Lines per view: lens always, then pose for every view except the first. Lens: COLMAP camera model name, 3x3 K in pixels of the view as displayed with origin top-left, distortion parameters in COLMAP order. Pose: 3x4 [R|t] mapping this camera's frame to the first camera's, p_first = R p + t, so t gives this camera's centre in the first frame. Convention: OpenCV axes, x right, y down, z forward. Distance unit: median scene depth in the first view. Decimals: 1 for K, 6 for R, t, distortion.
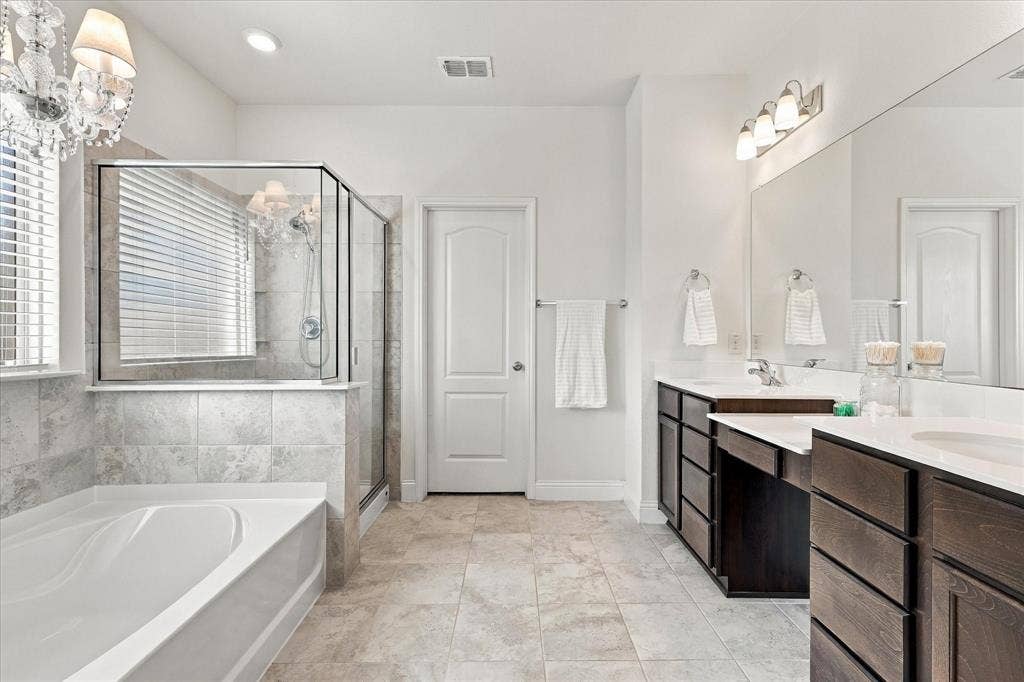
lens RADIAL K [[446.9, 0, 512.0], [0, 446.9, 341.0], [0, 0, 1]] dist [0.001083, -0.000091]
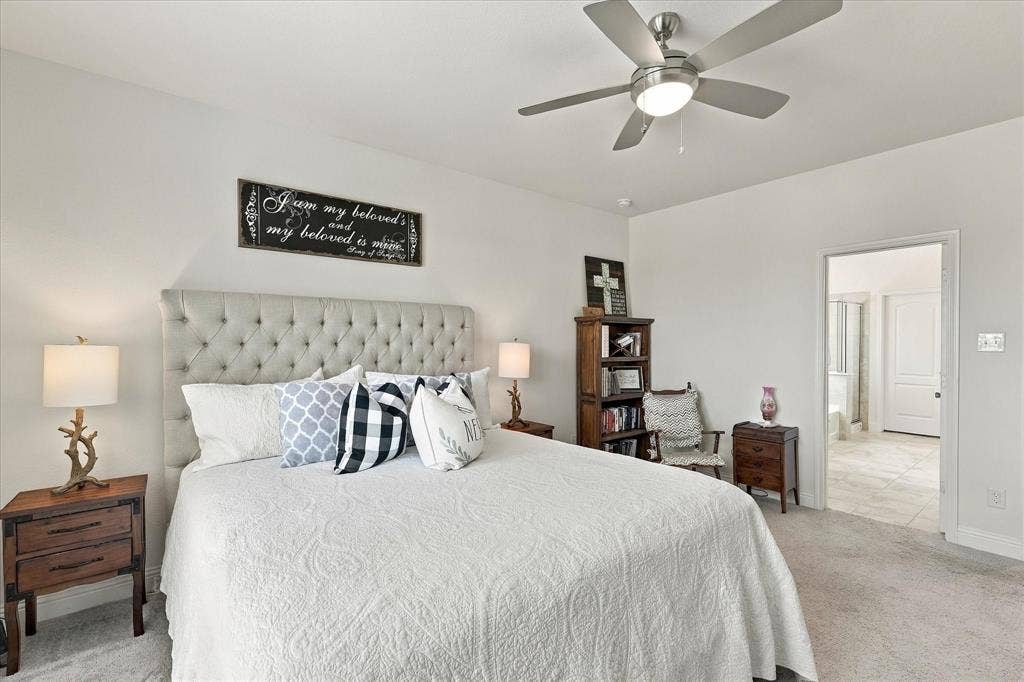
lens RADIAL K [[446.9, 0, 512.0], [0, 446.9, 341.0], [0, 0, 1]] dist [0.001083, -0.000091]
pose [[0.611861, 0.005753, -0.790945, 0.413924], [-0.003379, 0.999983, 0.004659, -0.087900], [0.790958, -0.000178, 0.611870, -1.724568]]
